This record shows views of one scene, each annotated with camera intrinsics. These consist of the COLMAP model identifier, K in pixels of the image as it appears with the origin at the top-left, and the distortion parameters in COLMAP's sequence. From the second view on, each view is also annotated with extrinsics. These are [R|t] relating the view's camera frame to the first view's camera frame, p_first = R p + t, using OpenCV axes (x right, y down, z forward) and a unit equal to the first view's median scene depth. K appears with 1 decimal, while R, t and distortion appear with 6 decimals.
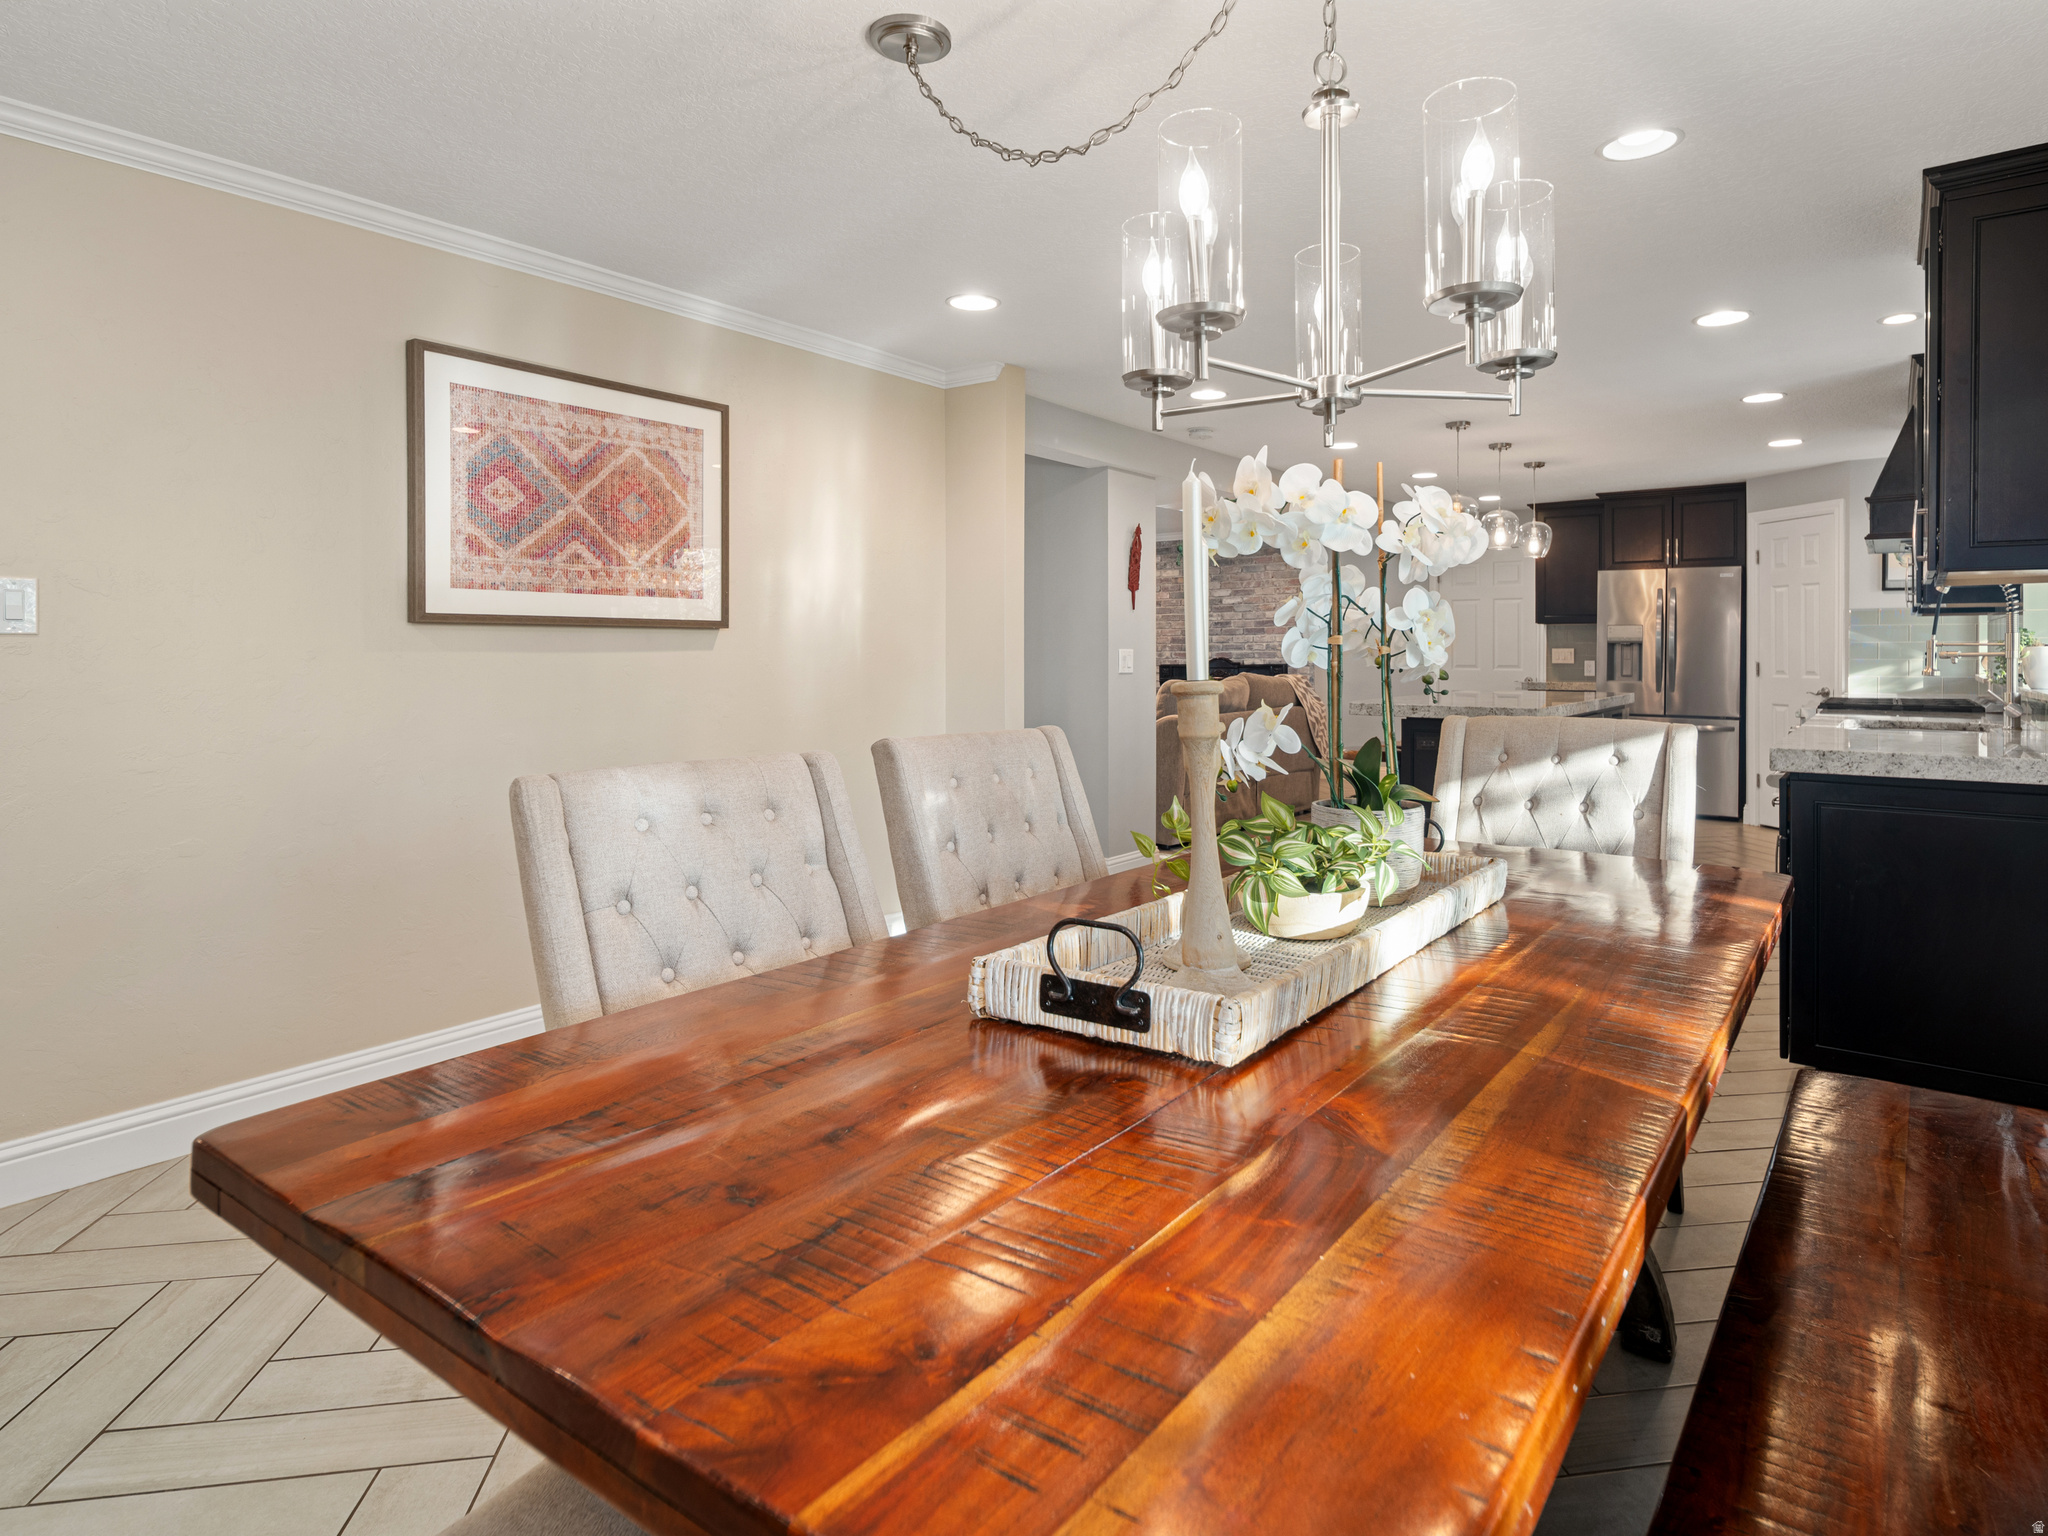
lens RADIAL K [[1148.4, 0, 1057.8], [0, 1148.4, 657.8], [0, 0, 1]] dist [-0.001094, -0.001909]
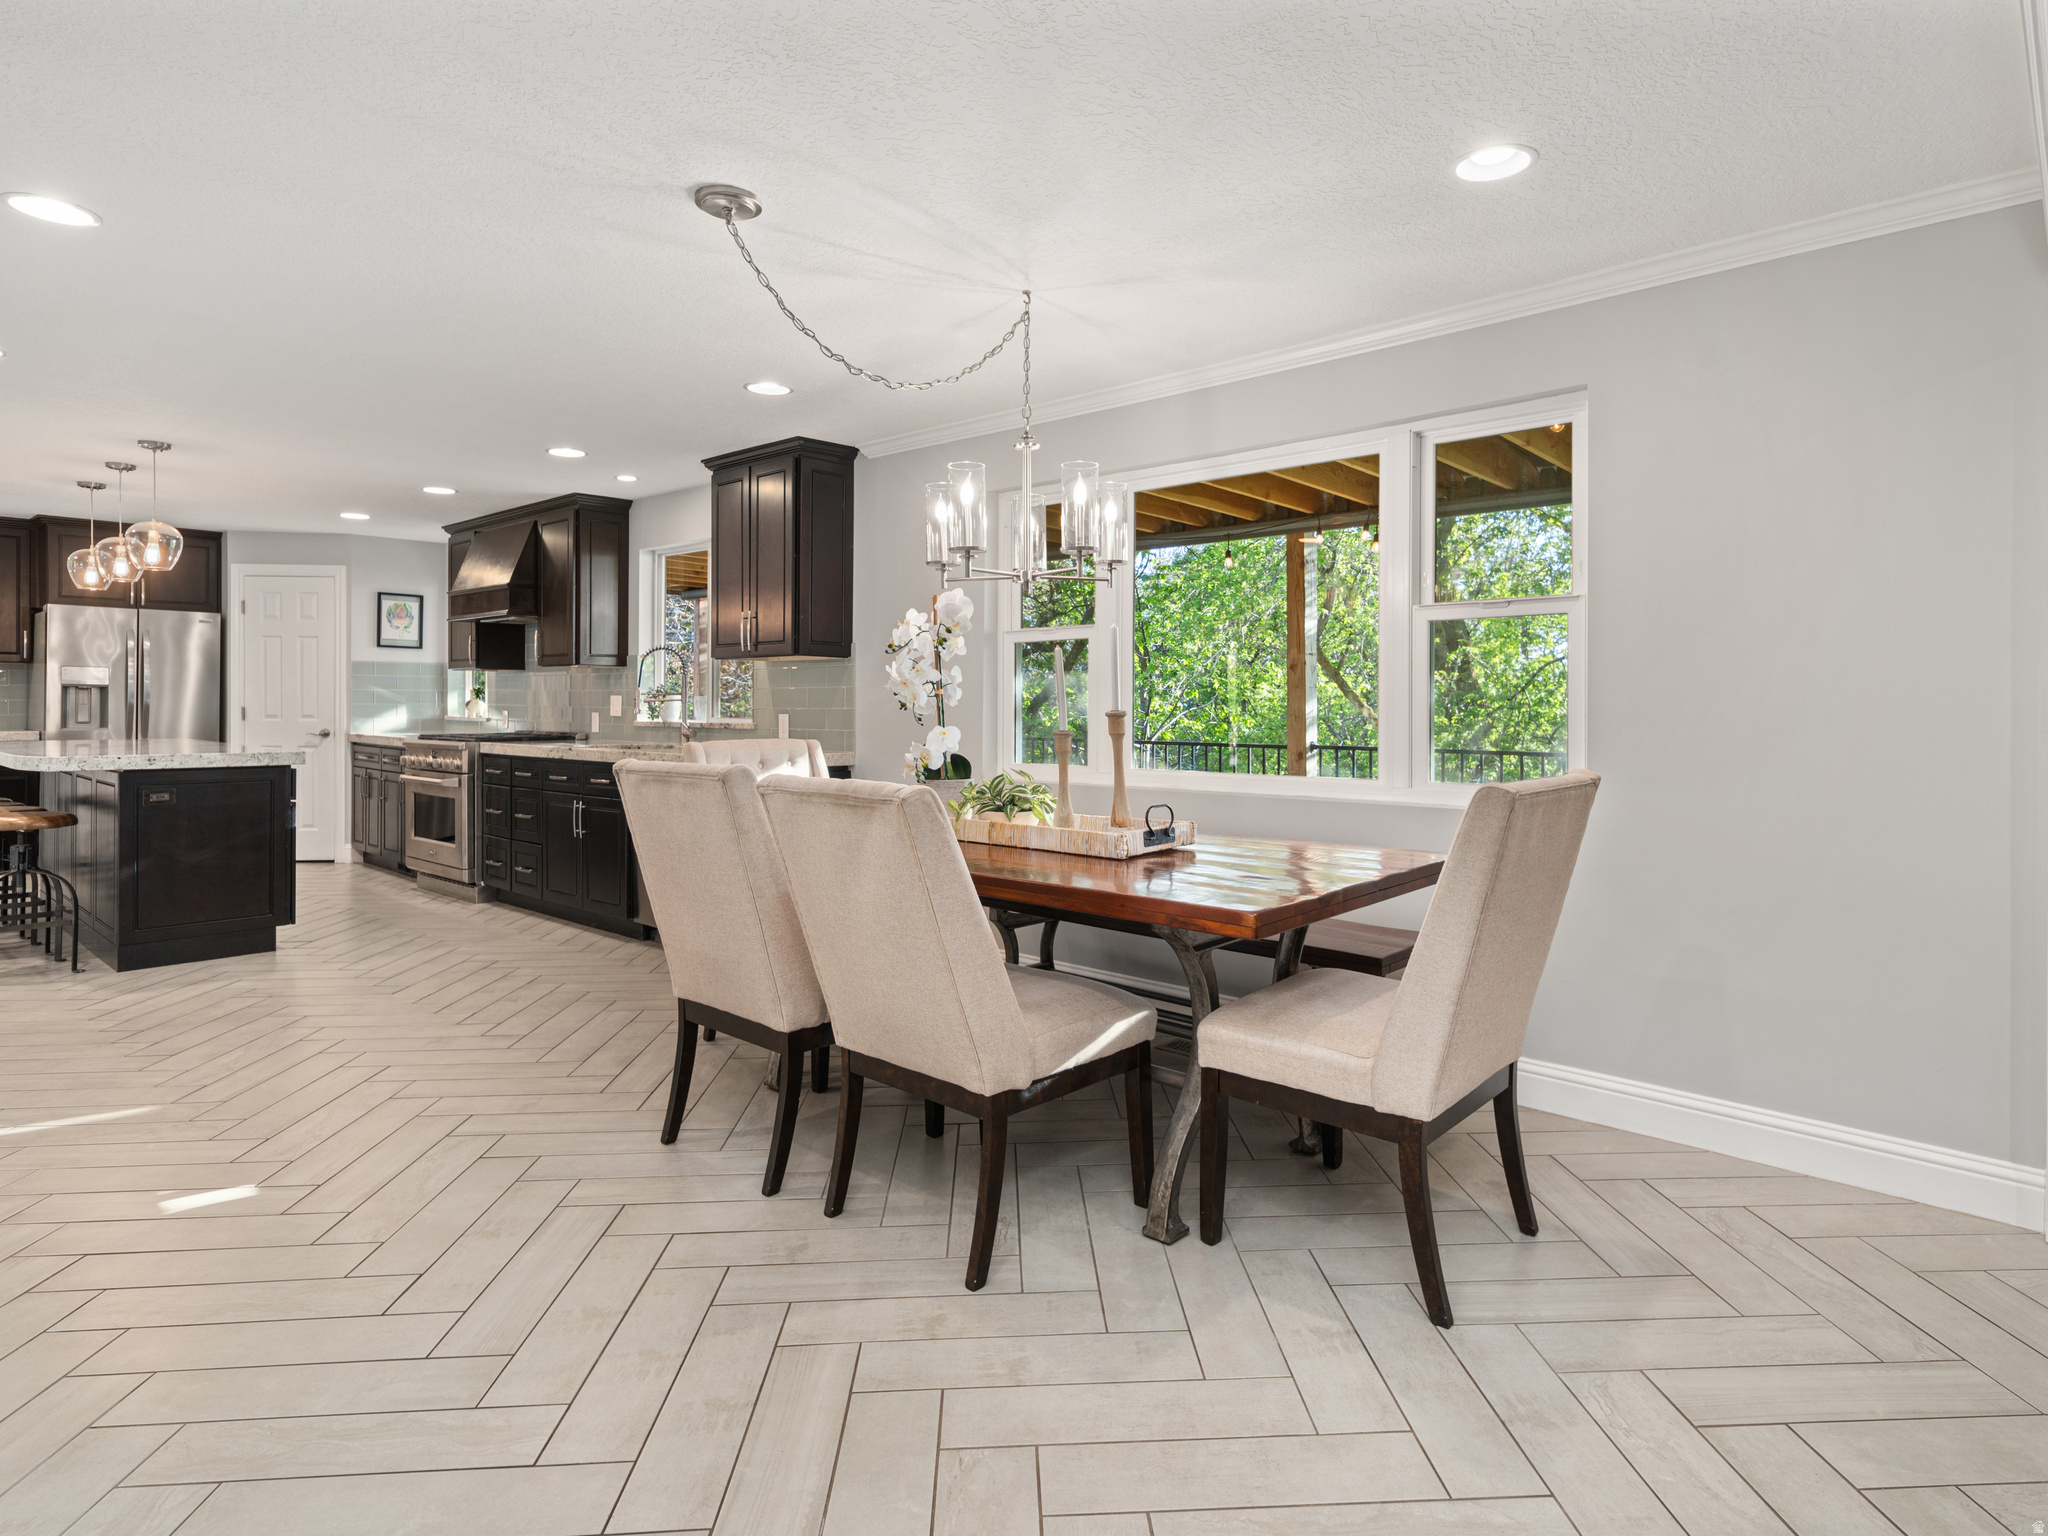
lens RADIAL K [[1150.5, 0, 1063.7], [0, 1150.5, 706.2], [0, 0, 1]] dist [-0.000468, 0.022785]
pose [[0.103807, -0.002829, 0.994593, -0.352303], [0.001099, 0.999996, 0.002730, 0.001112], [-0.994597, 0.000810, 0.103810, 0.130887]]
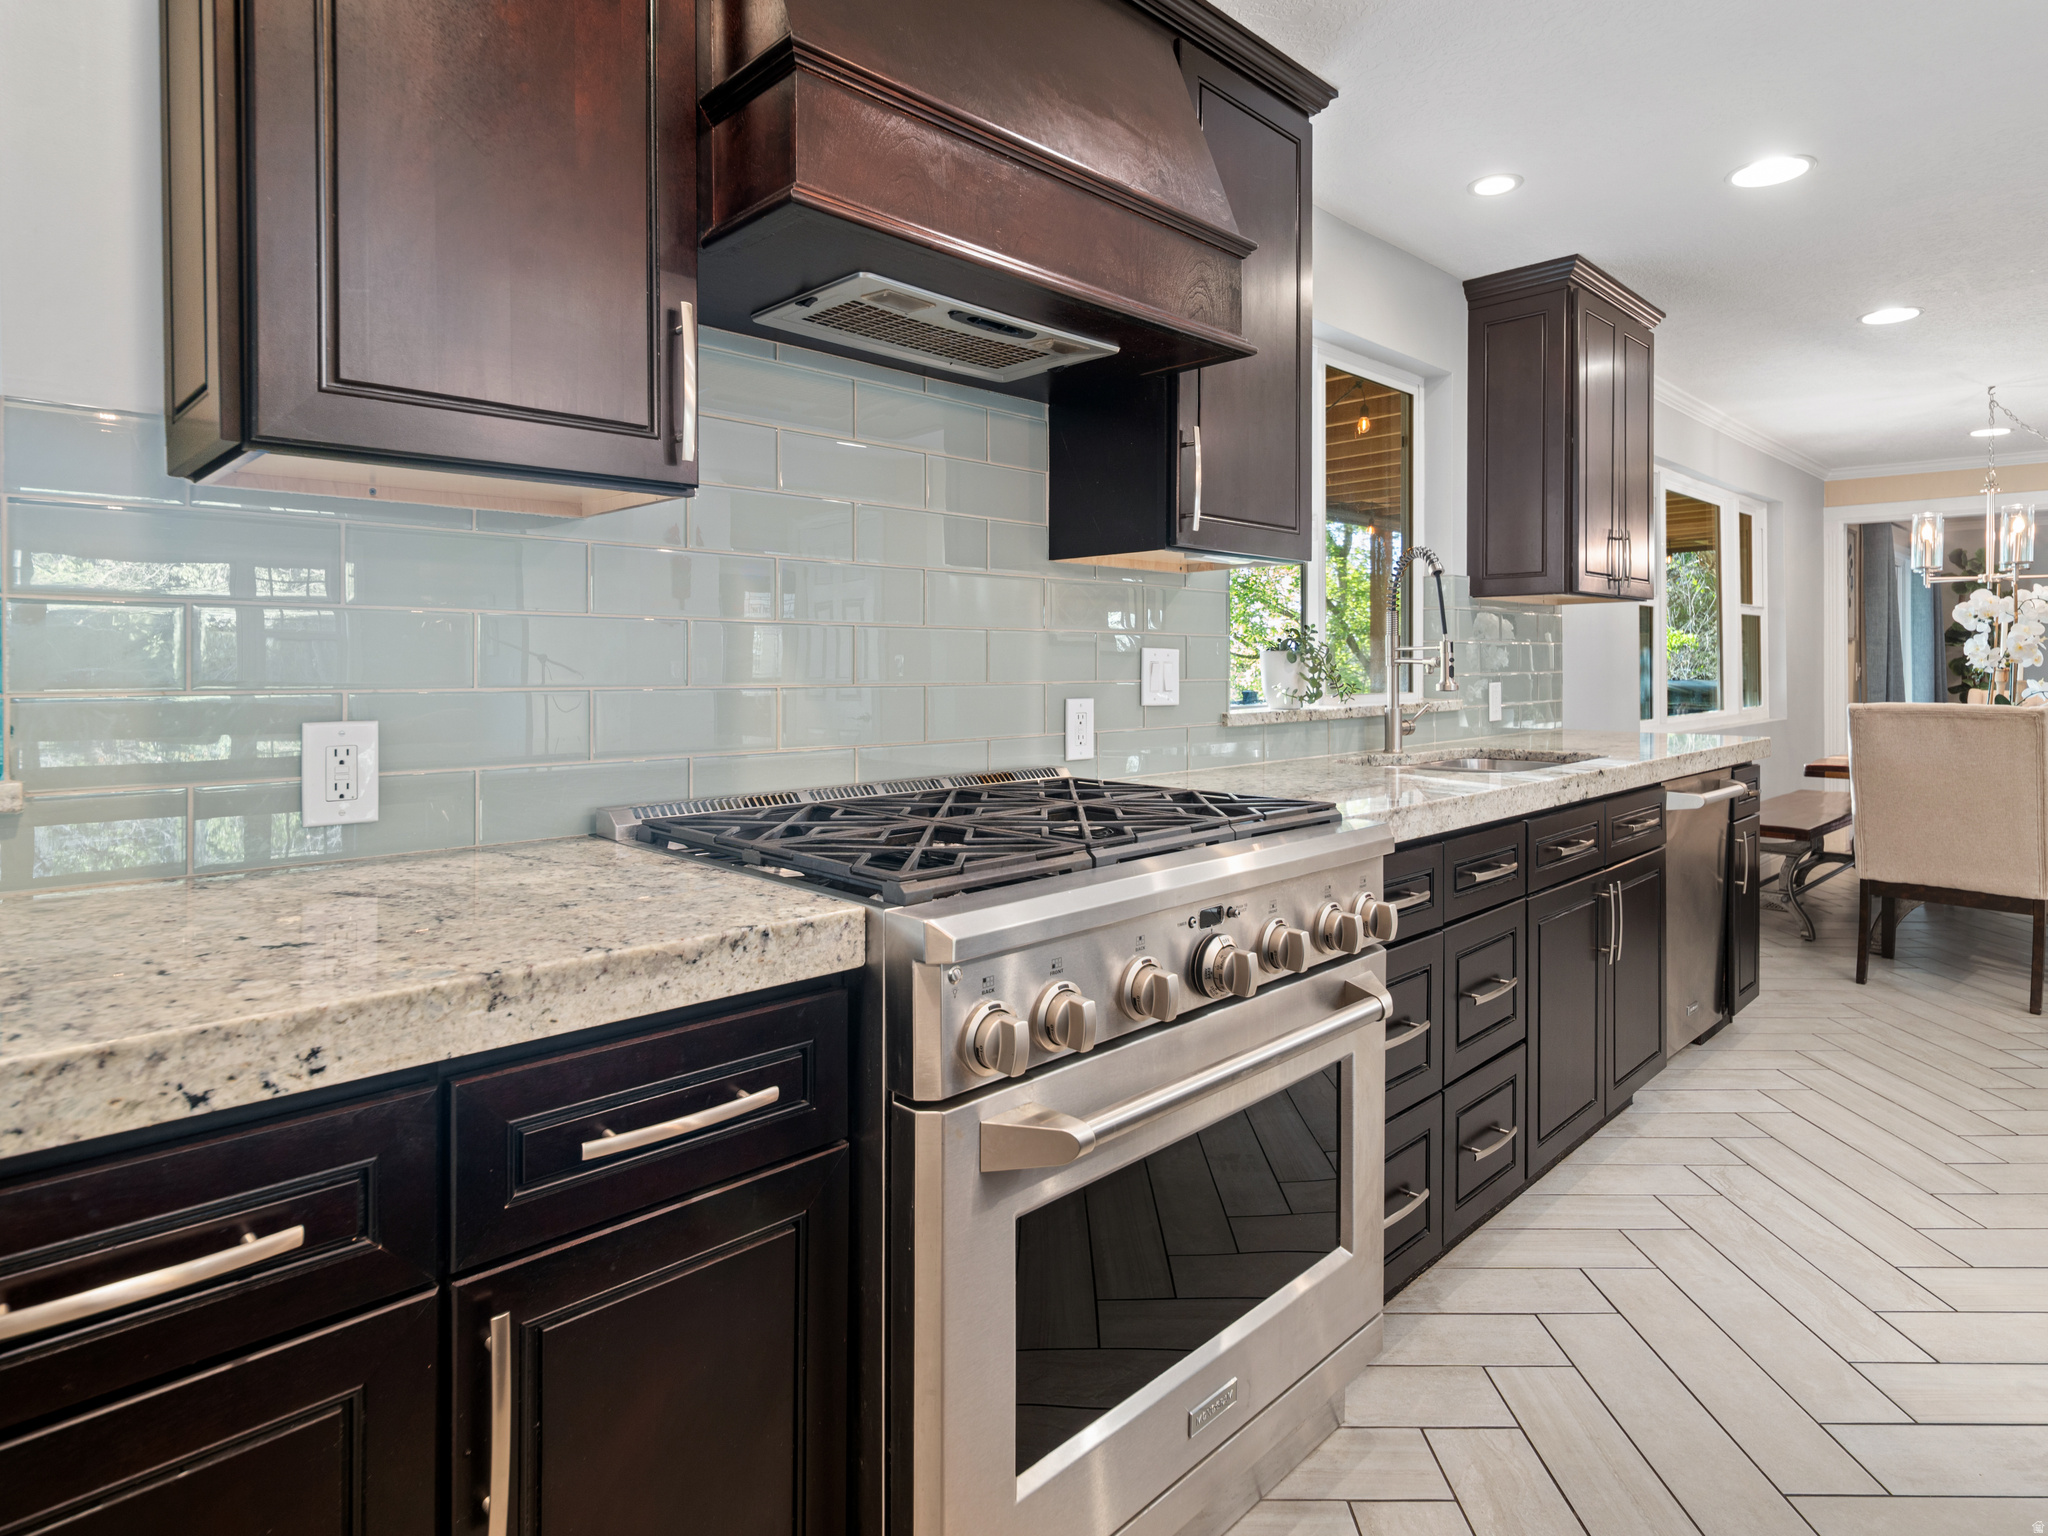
lens RADIAL K [[1127.4, 0, 1031.8], [0, 1127.4, 674.3], [0, 0, 1]] dist [0.003607, 0.001429]
pose [[-0.987329, -0.001654, 0.158676, 0.445709], [0.000727, 0.999888, 0.014946, -0.002361], [-0.158683, 0.014872, -0.987218, 0.852521]]
